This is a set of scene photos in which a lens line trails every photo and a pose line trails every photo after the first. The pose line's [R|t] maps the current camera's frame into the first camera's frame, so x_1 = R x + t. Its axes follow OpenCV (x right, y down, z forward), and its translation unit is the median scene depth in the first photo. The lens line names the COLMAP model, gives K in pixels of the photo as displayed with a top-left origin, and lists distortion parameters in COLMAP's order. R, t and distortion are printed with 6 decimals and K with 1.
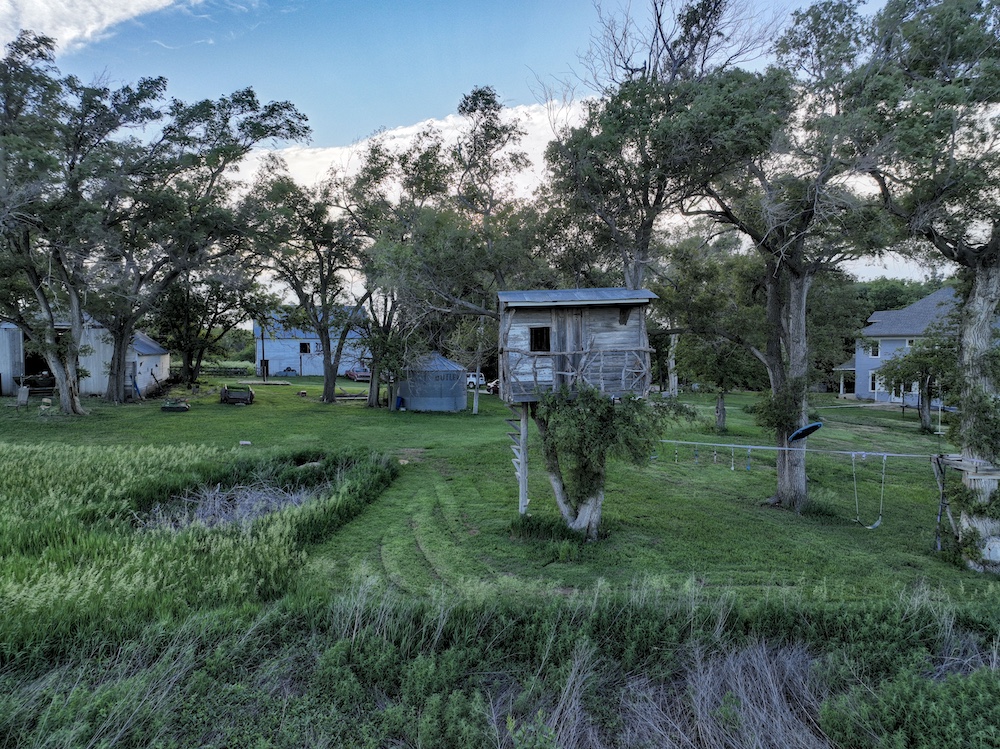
lens RADIAL K [[710.1, 0, 500.8], [0, 710.1, 376.9], [0, 0, 1]] dist [0.001988, 0.015297]
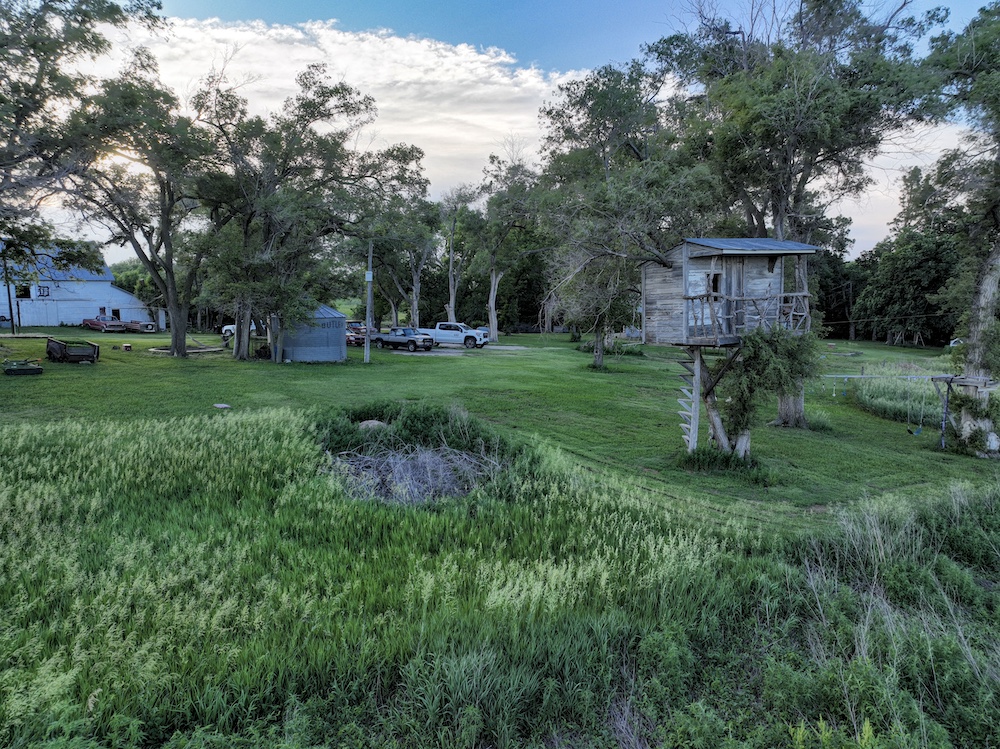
lens RADIAL K [[710.1, 0, 500.8], [0, 710.1, 376.9], [0, 0, 1]] dist [0.001988, 0.015297]
pose [[0.900907, -0.048689, 0.431273, -0.548618], [0.015652, 0.996686, 0.079827, -0.004289], [-0.433731, -0.065167, 0.898683, 0.130927]]
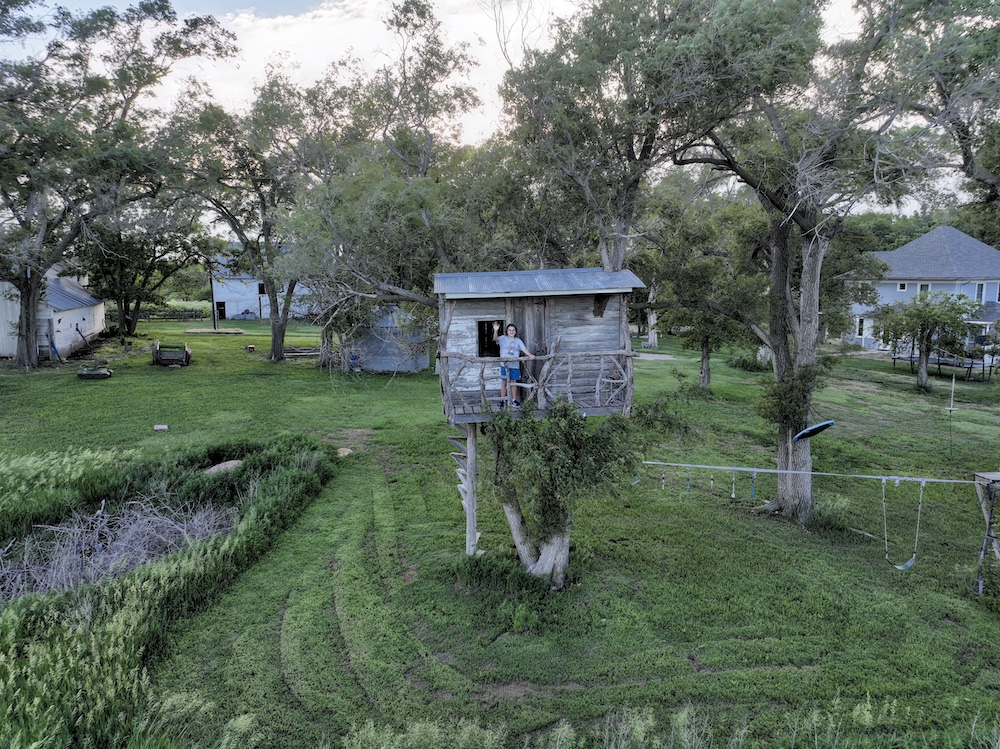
lens RADIAL K [[710.1, 0, 500.8], [0, 710.1, 376.9], [0, 0, 1]] dist [0.001988, 0.015297]
pose [[0.999511, -0.005714, 0.030742, 0.032544], [0.002675, 0.995182, 0.098004, -0.065860], [-0.031154, -0.097873, 0.994711, 0.178114]]
